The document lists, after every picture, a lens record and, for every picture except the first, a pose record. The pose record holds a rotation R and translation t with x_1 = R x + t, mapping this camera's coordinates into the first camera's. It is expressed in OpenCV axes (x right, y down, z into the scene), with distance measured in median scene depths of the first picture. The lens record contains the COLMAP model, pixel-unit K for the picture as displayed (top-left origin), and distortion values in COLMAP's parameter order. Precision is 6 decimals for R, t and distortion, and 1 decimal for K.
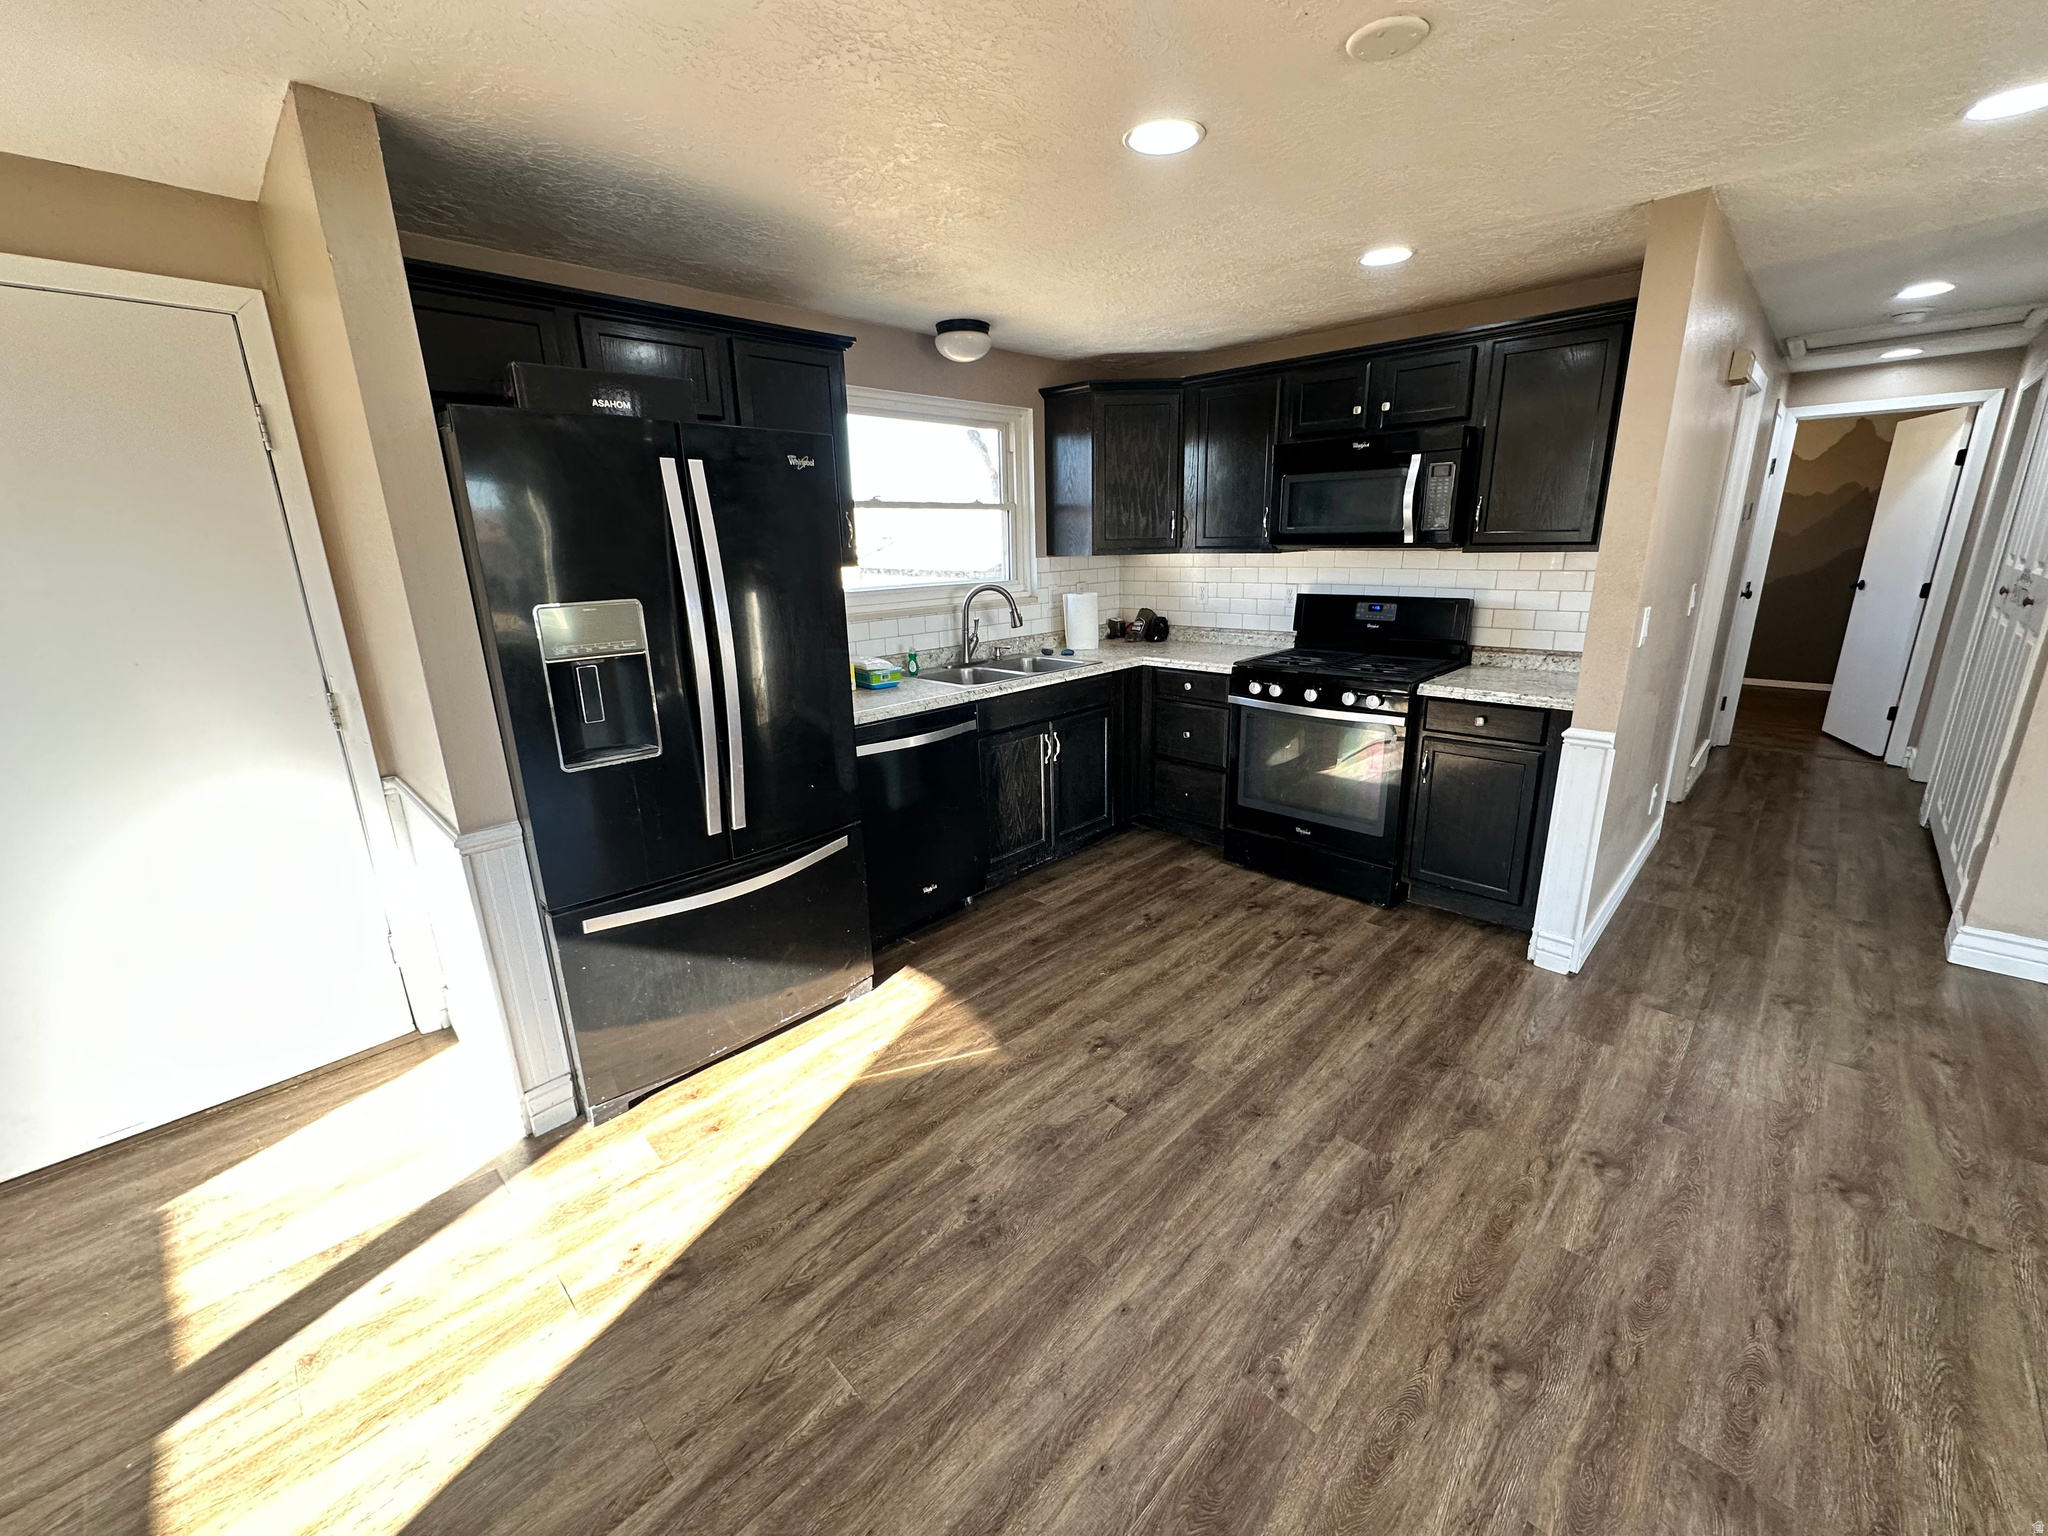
lens RADIAL K [[820.1, 0, 1020.8], [0, 820.1, 762.1], [0, 0, 1]] dist [-0.003696, 0.000767]
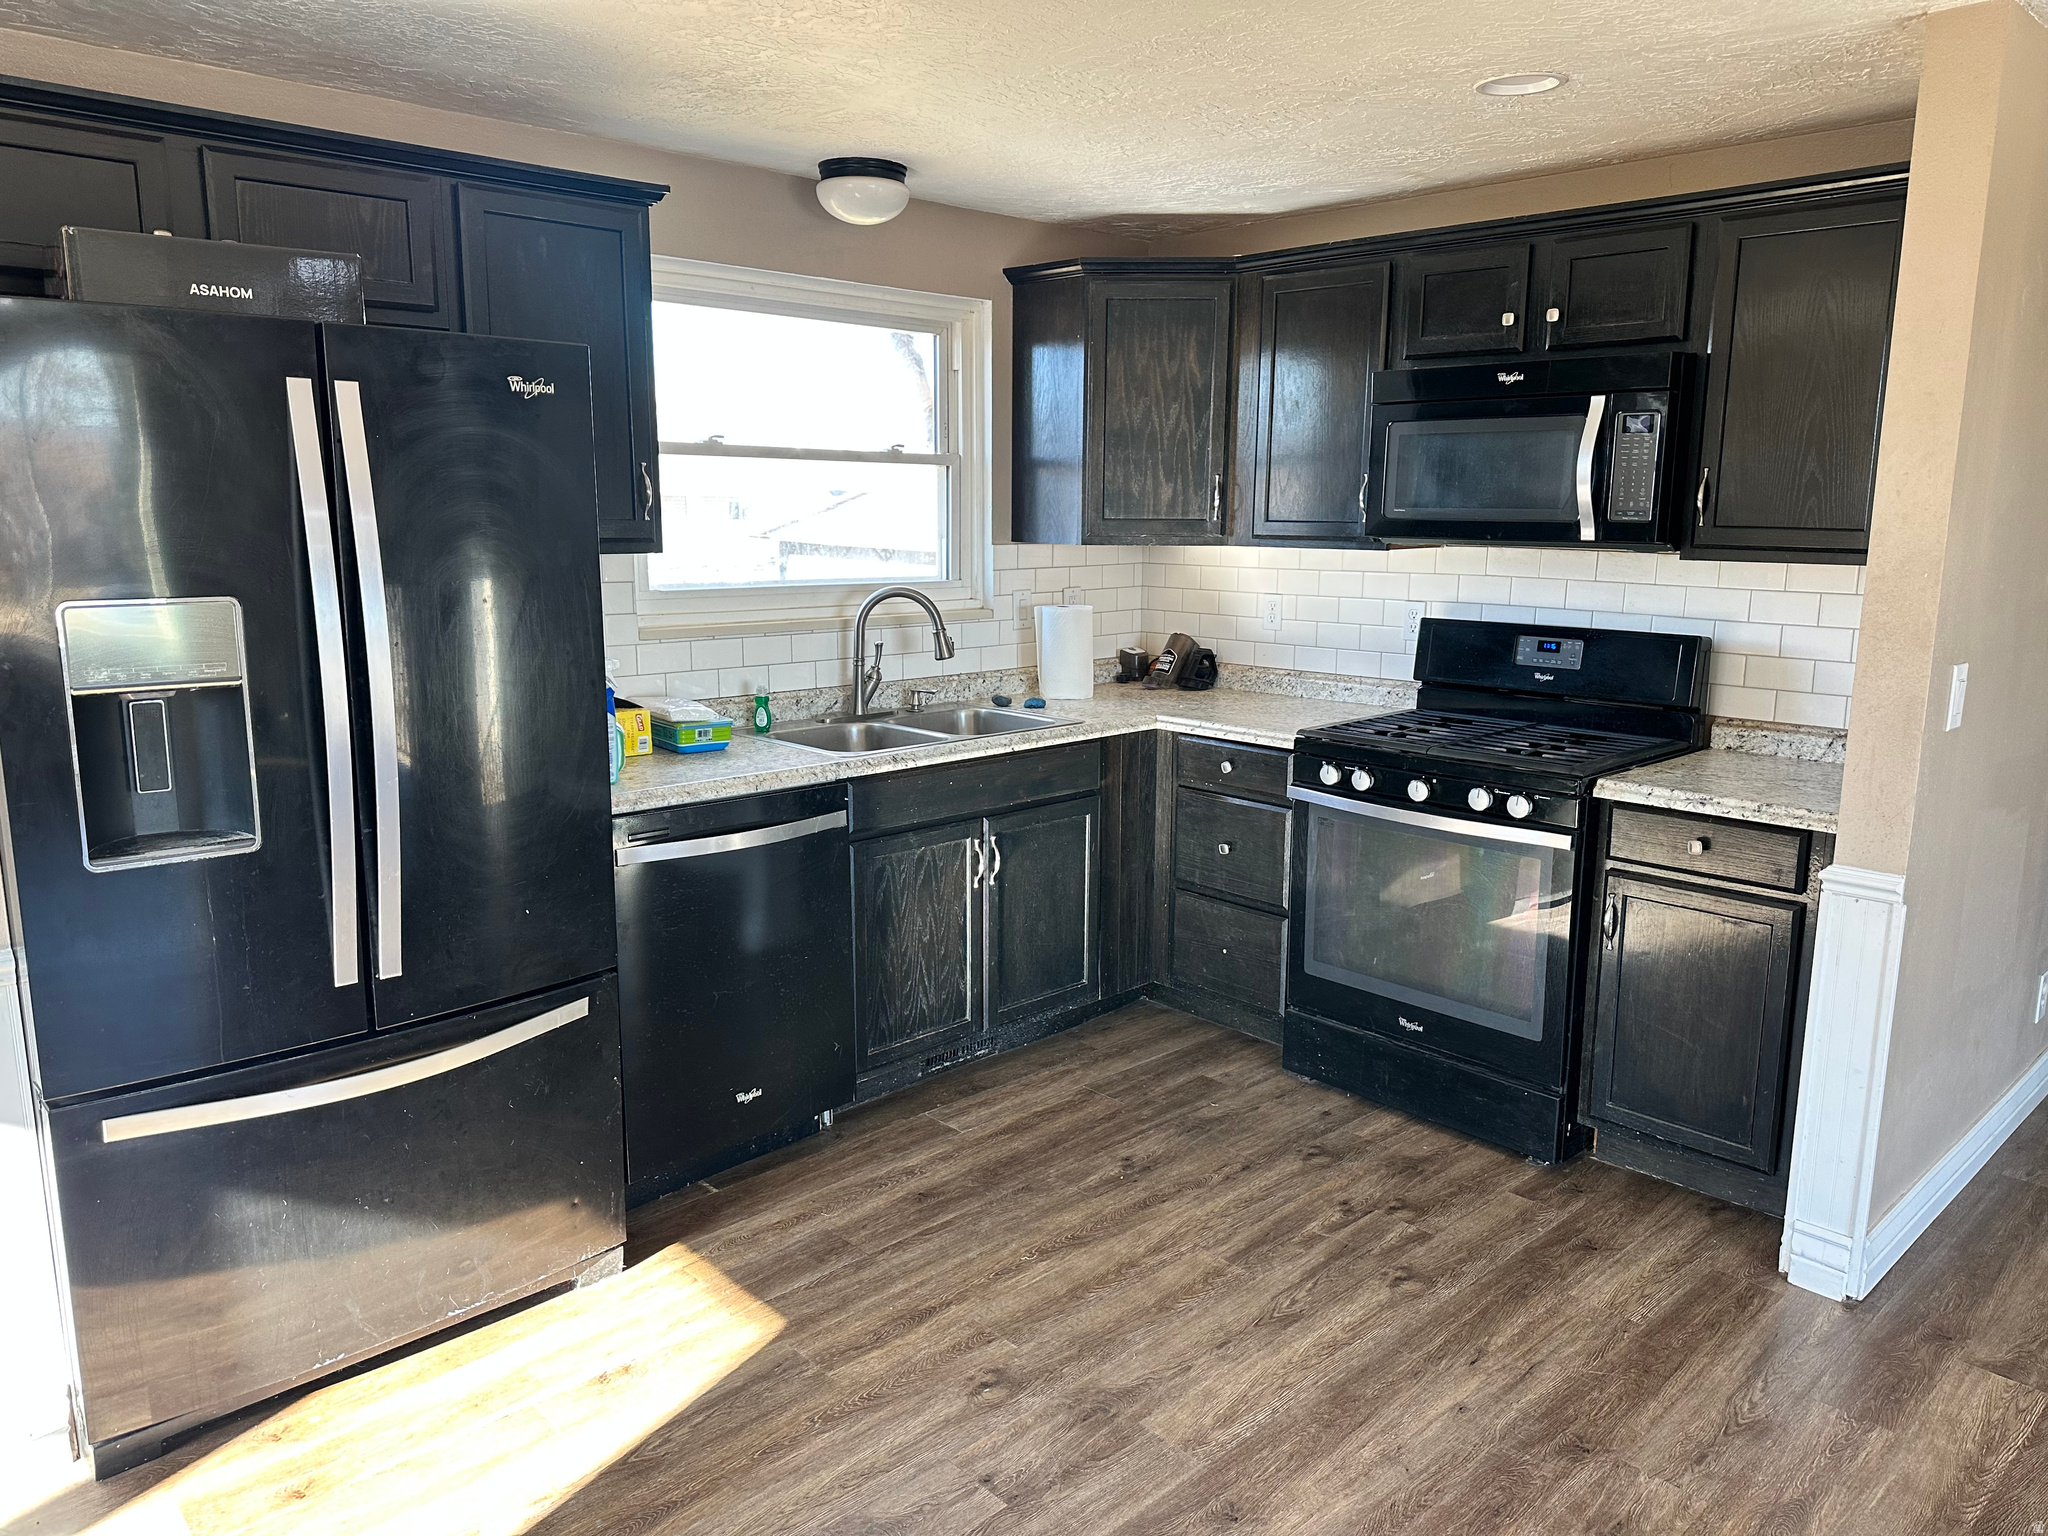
lens RADIAL K [[1439.2, 0, 1020.8], [0, 1439.2, 762.7], [0, 0, 1]] dist [0.038918, -0.045933]
pose [[0.998757, 0.036852, -0.033569, 0.112756], [-0.039587, 0.995608, -0.084836, -0.003017], [0.030296, 0.086060, 0.995829, -0.042352]]
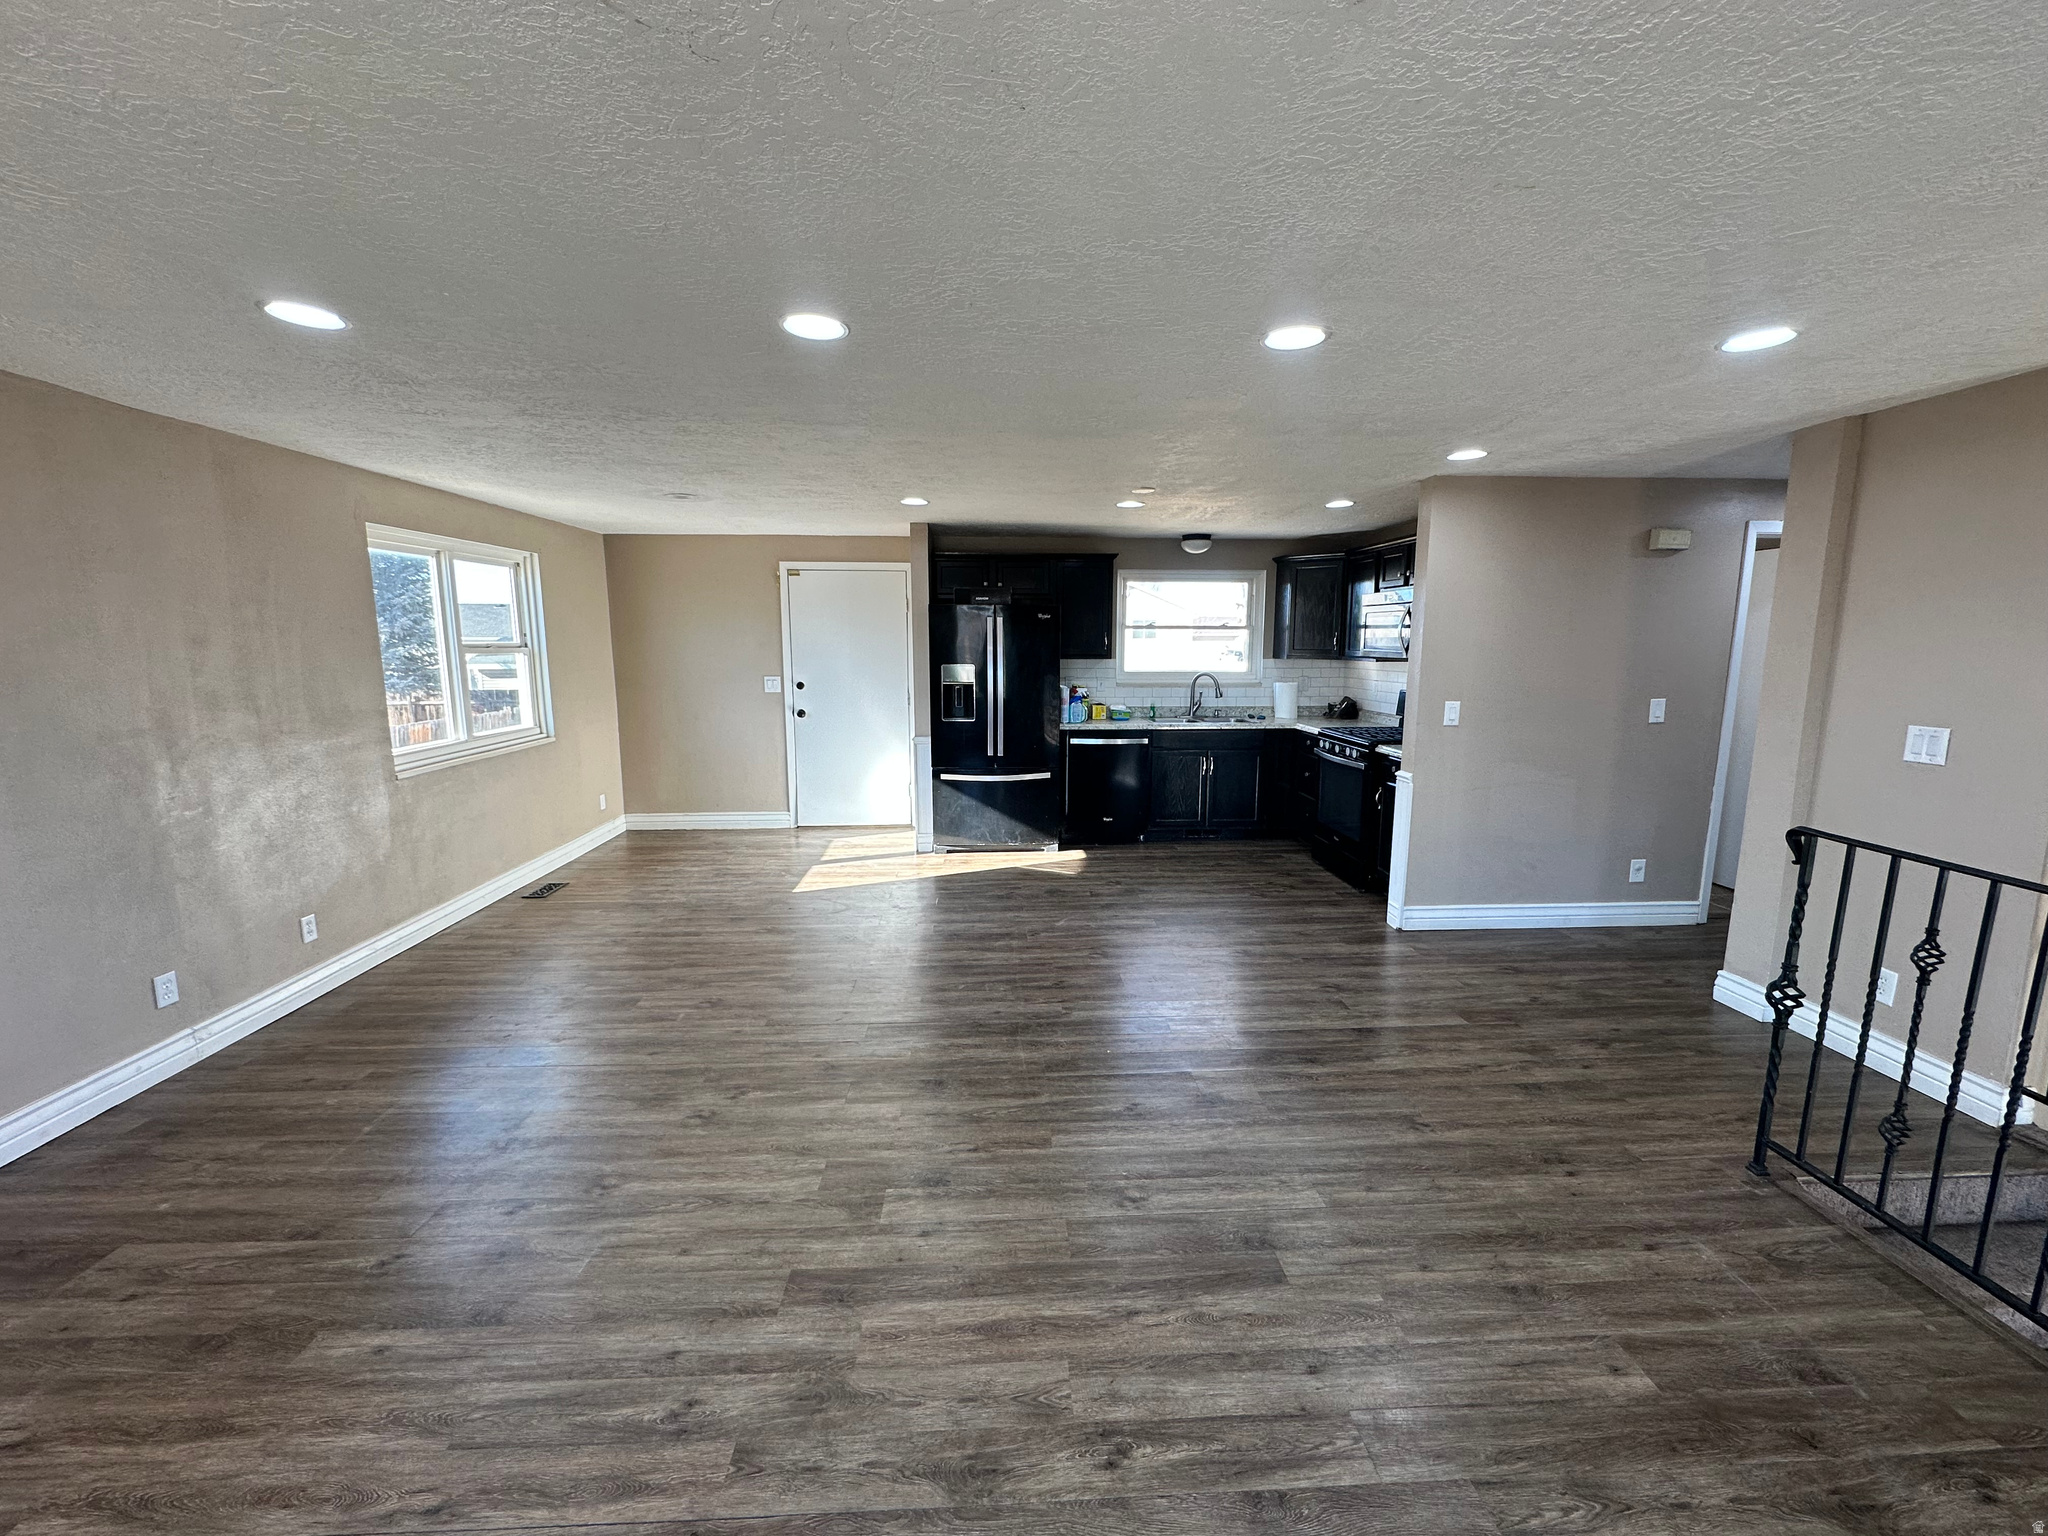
lens RADIAL K [[820.1, 0, 1020.8], [0, 820.1, 762.8], [0, 0, 1]] dist [-0.003696, 0.000767]
pose [[0.728548, 0.124218, -0.673637, 1.087641], [-0.197851, 0.979665, -0.033329, 0.133506], [0.655799, 0.157562, 0.738310, -0.639431]]
